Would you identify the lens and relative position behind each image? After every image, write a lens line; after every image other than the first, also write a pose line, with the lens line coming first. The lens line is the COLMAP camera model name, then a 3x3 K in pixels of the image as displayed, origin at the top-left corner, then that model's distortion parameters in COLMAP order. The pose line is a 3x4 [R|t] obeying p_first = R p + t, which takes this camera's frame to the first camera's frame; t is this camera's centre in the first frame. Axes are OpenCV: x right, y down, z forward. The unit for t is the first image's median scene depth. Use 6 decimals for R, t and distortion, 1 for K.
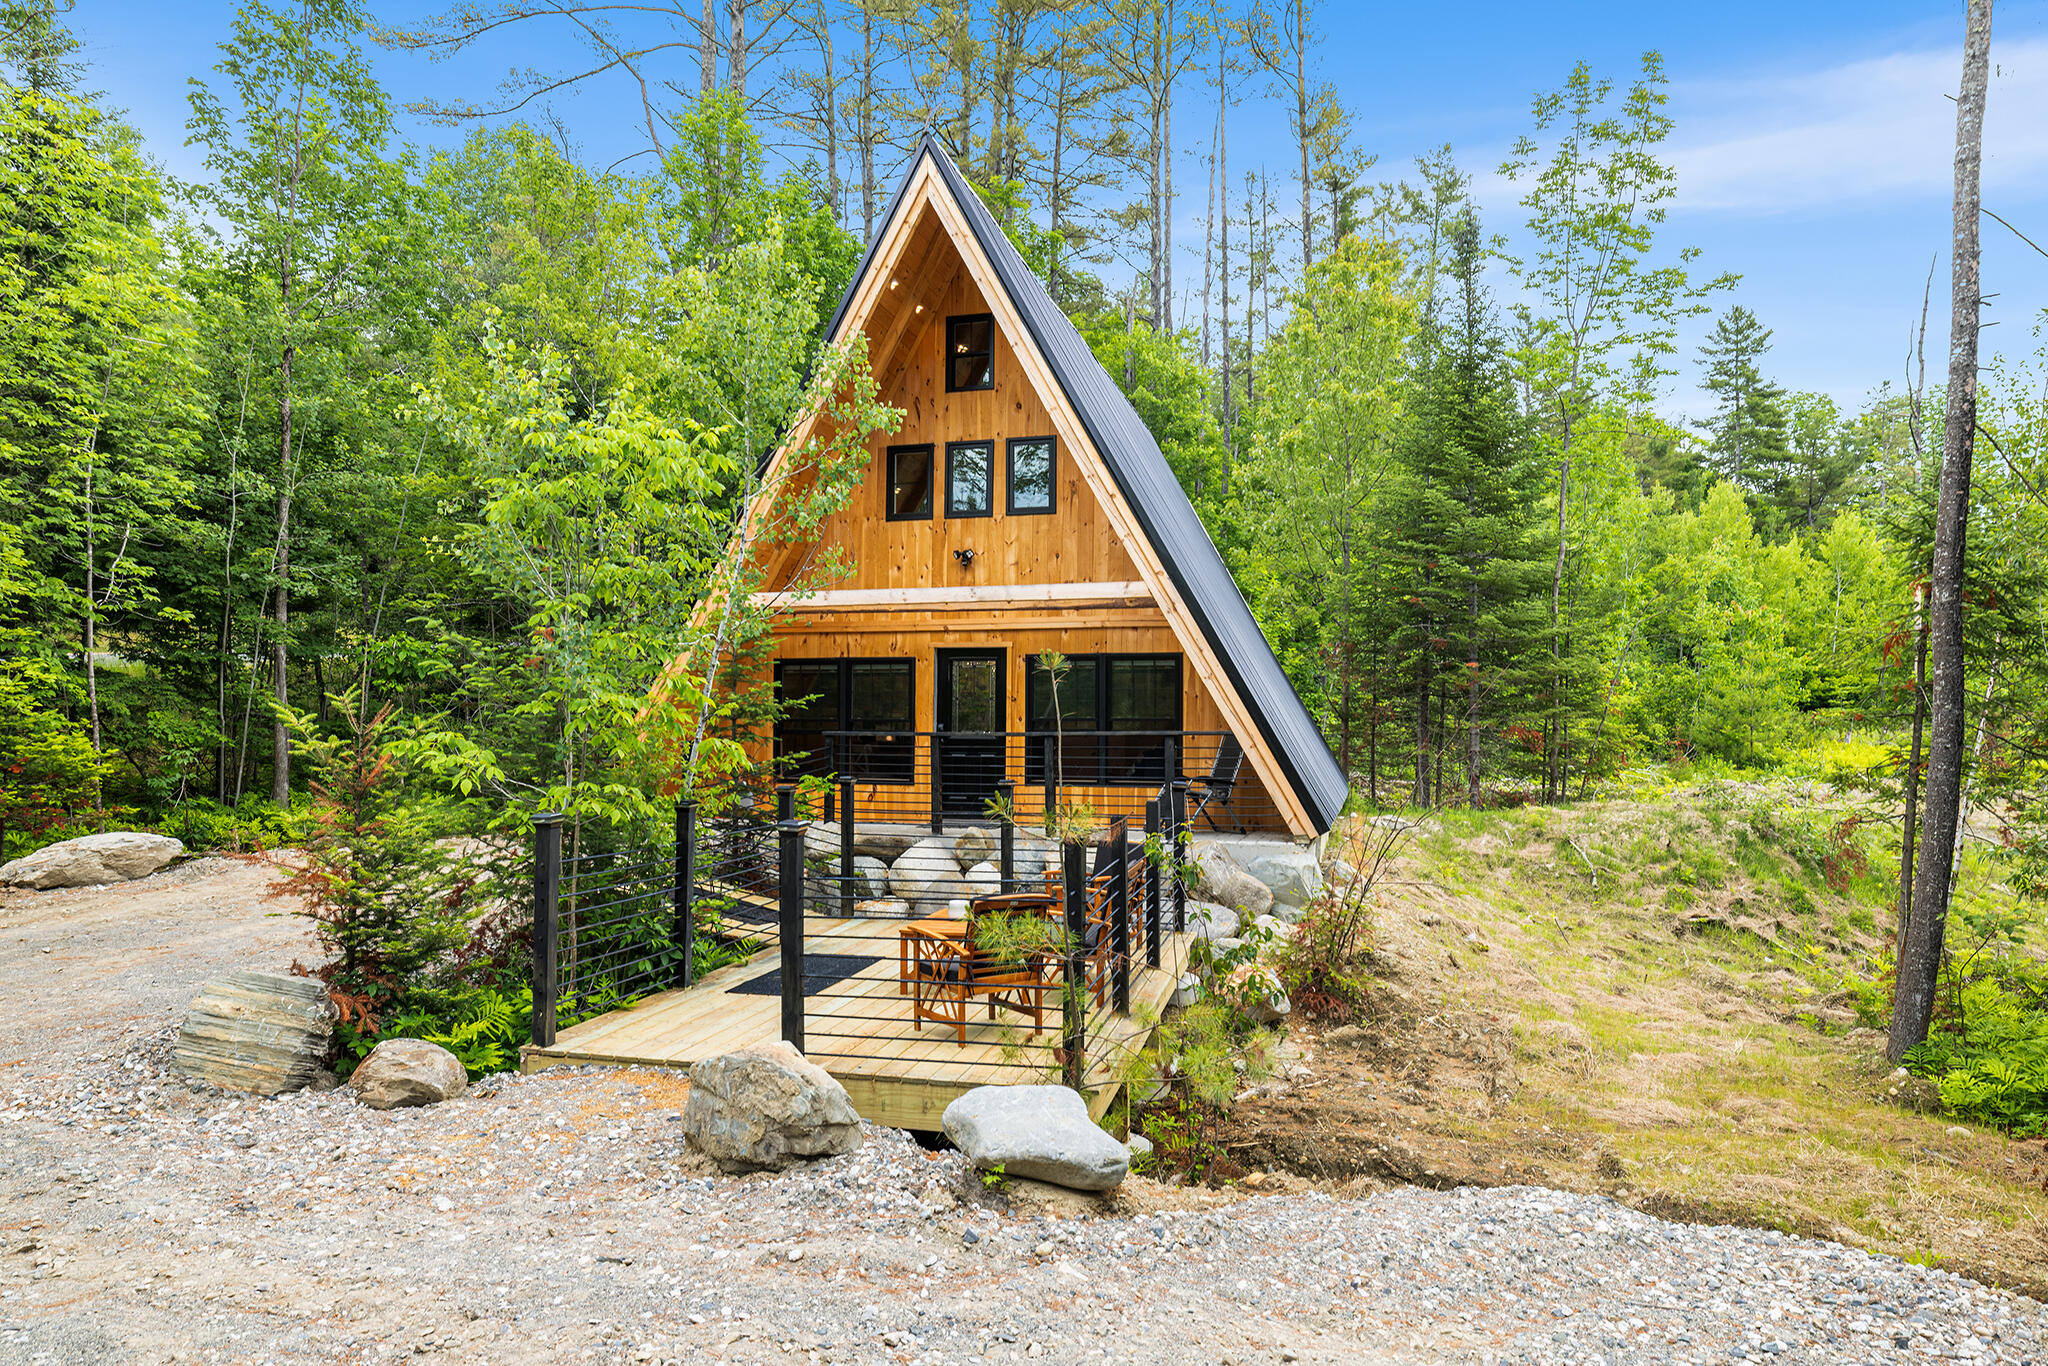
lens RADIAL K [[1436.6, 0, 1024.0], [0, 1436.6, 683.0], [0, 0, 1]] dist [-0.006741, 0.004185]
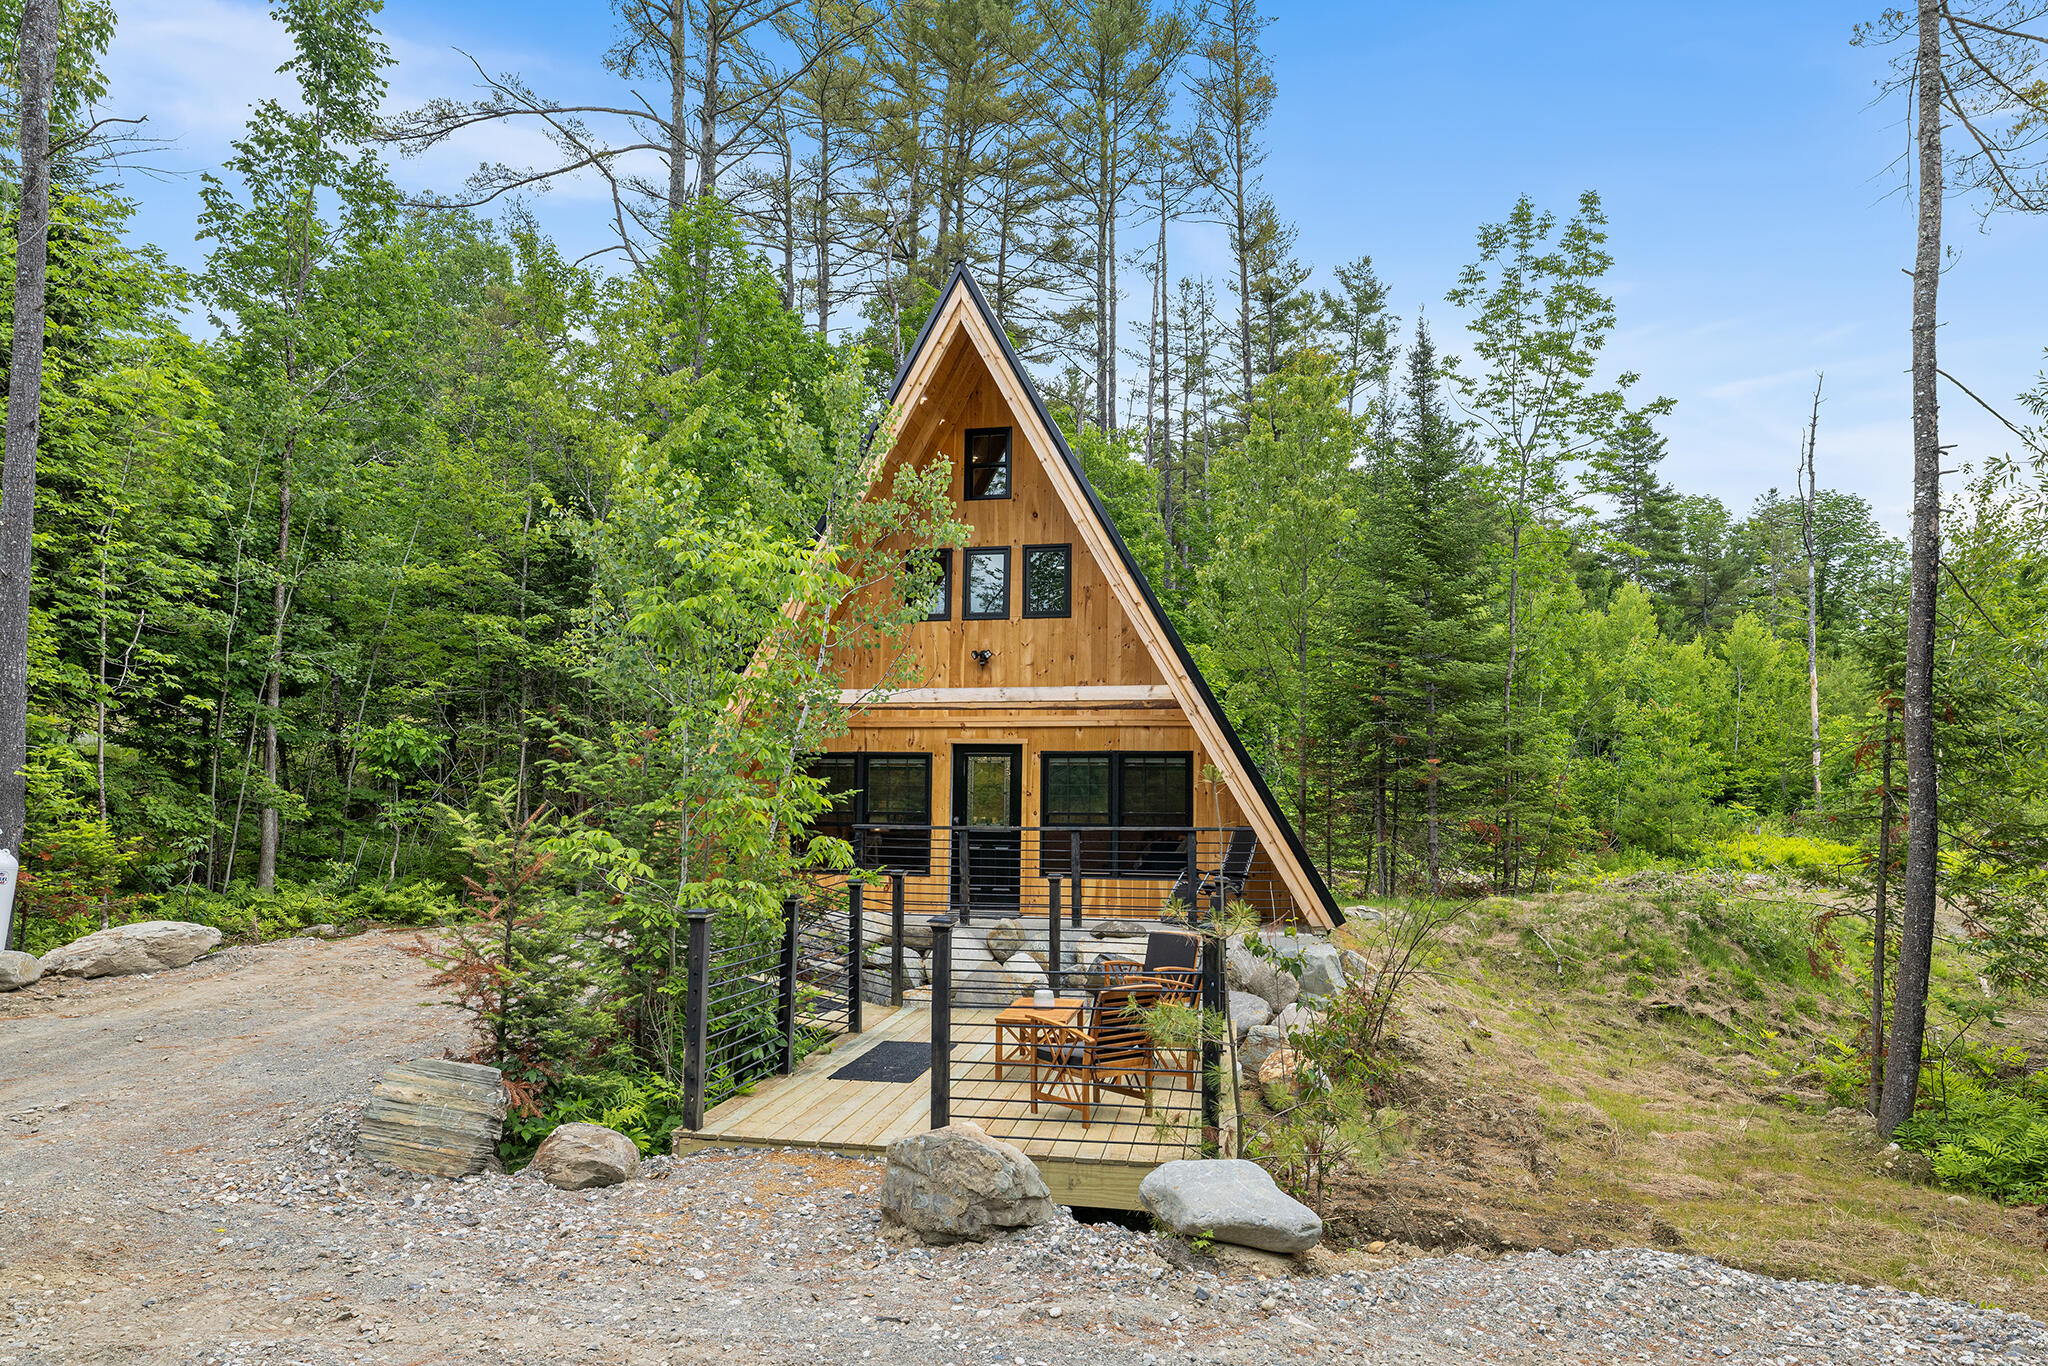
lens RADIAL K [[1434.5, 0, 1024.0], [0, 1434.5, 683.0], [0, 0, 1]] dist [-0.009996, 0.005370]
pose [[0.997996, 0.012532, 0.062031, -0.076896], [-0.008875, 0.998225, -0.058896, -0.007589], [-0.062659, 0.058227, 0.996335, -0.041773]]
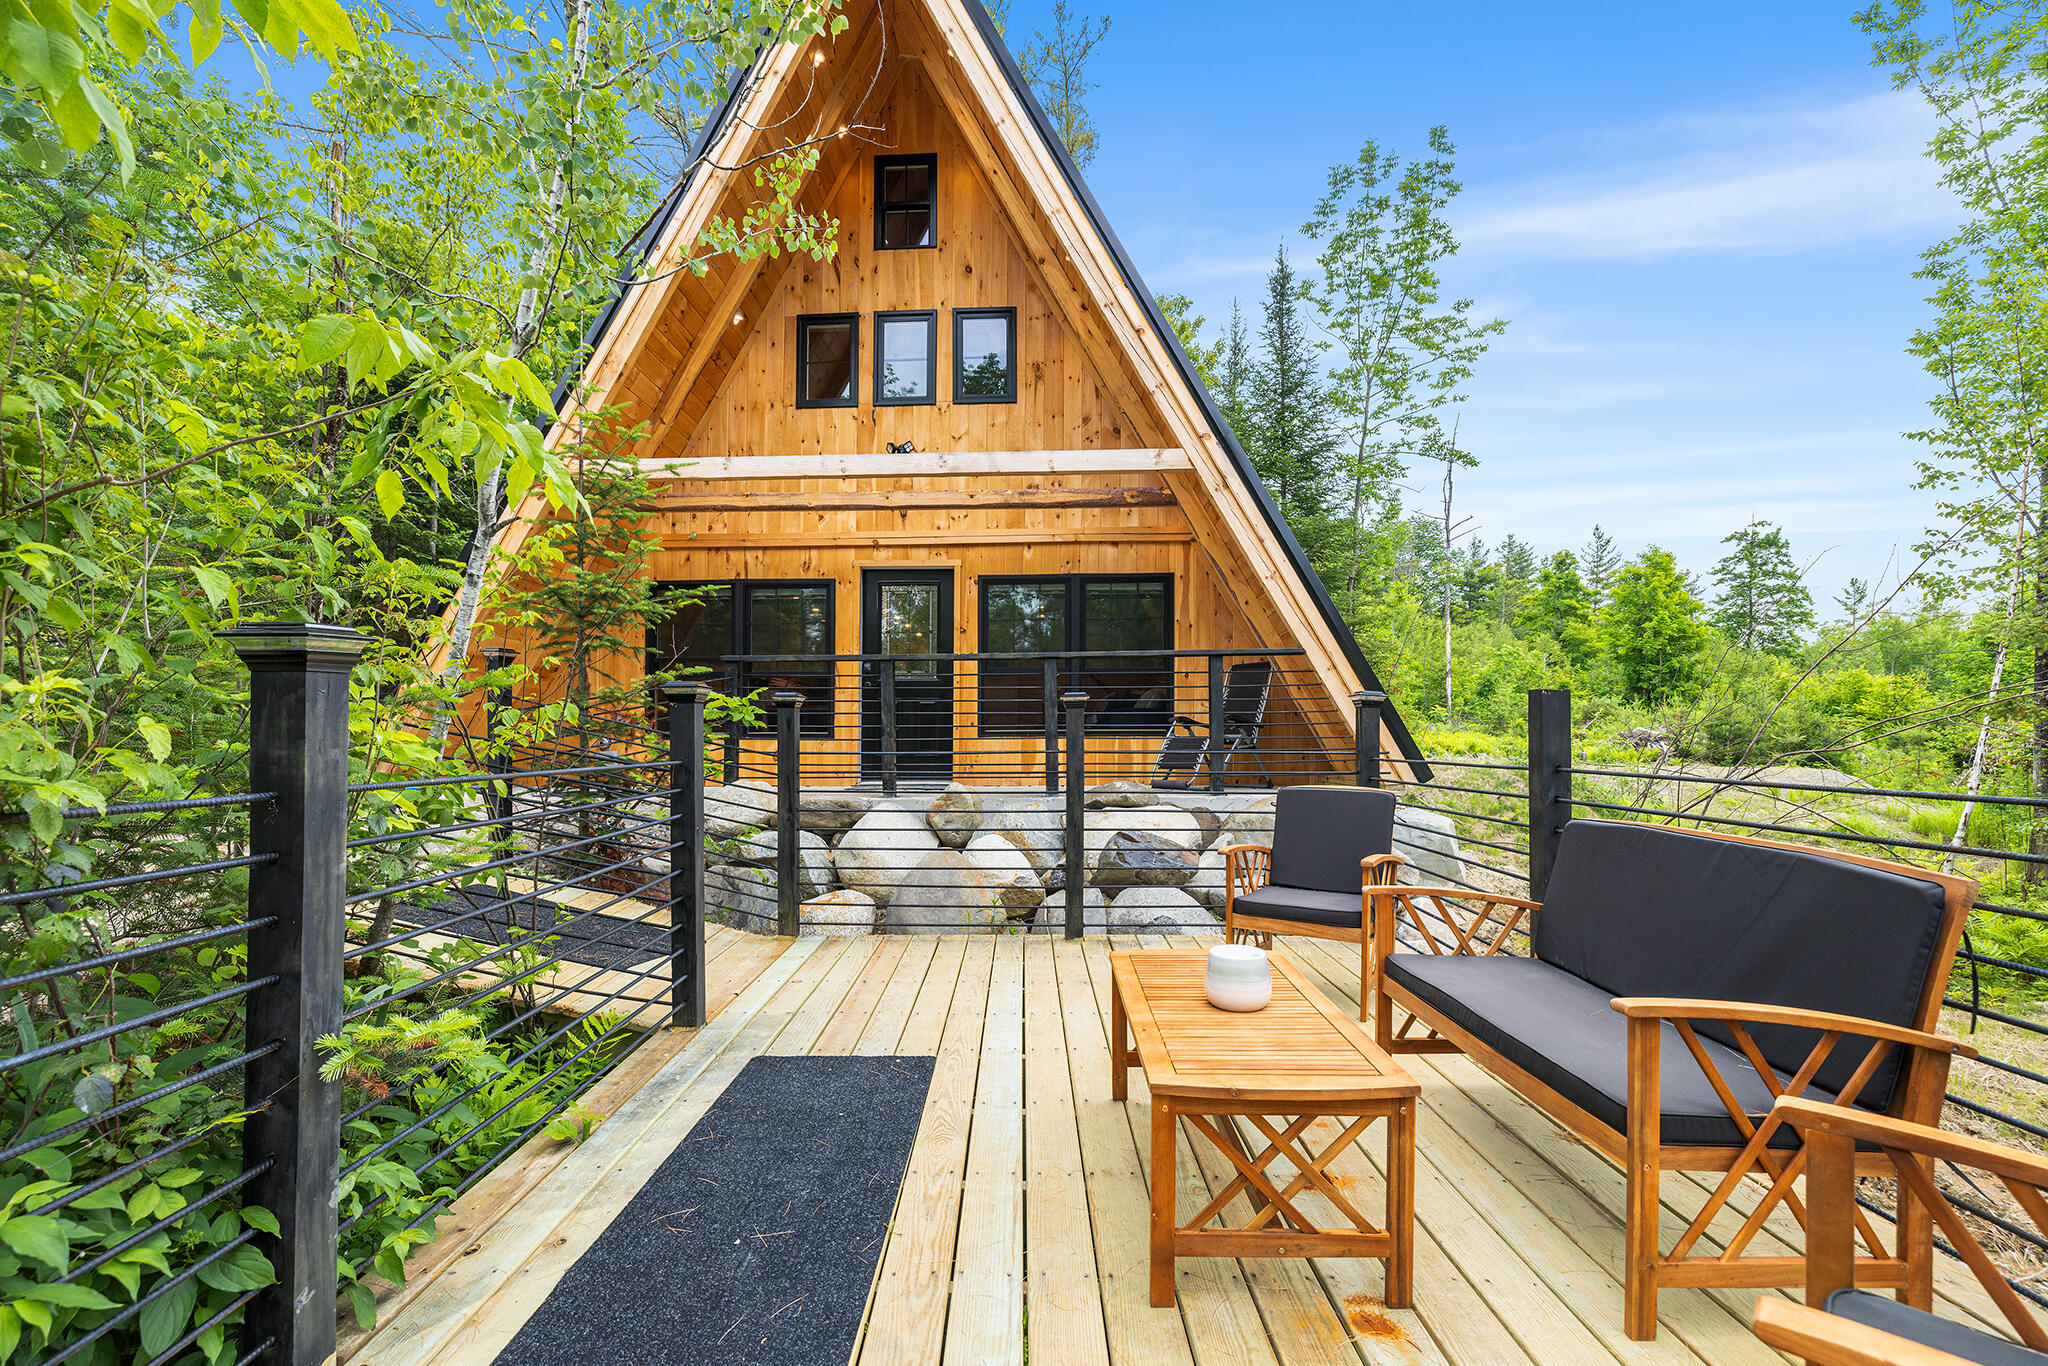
lens RADIAL K [[945.6, 0, 1035.1], [0, 945.6, 715.7], [0, 0, 1]] dist [0.000353, 0.000095]
pose [[0.975028, 0.000646, 0.222082, -0.086651], [-0.002455, 0.999966, 0.007866, 0.055646], [-0.222069, -0.008214, 0.974996, 0.475672]]
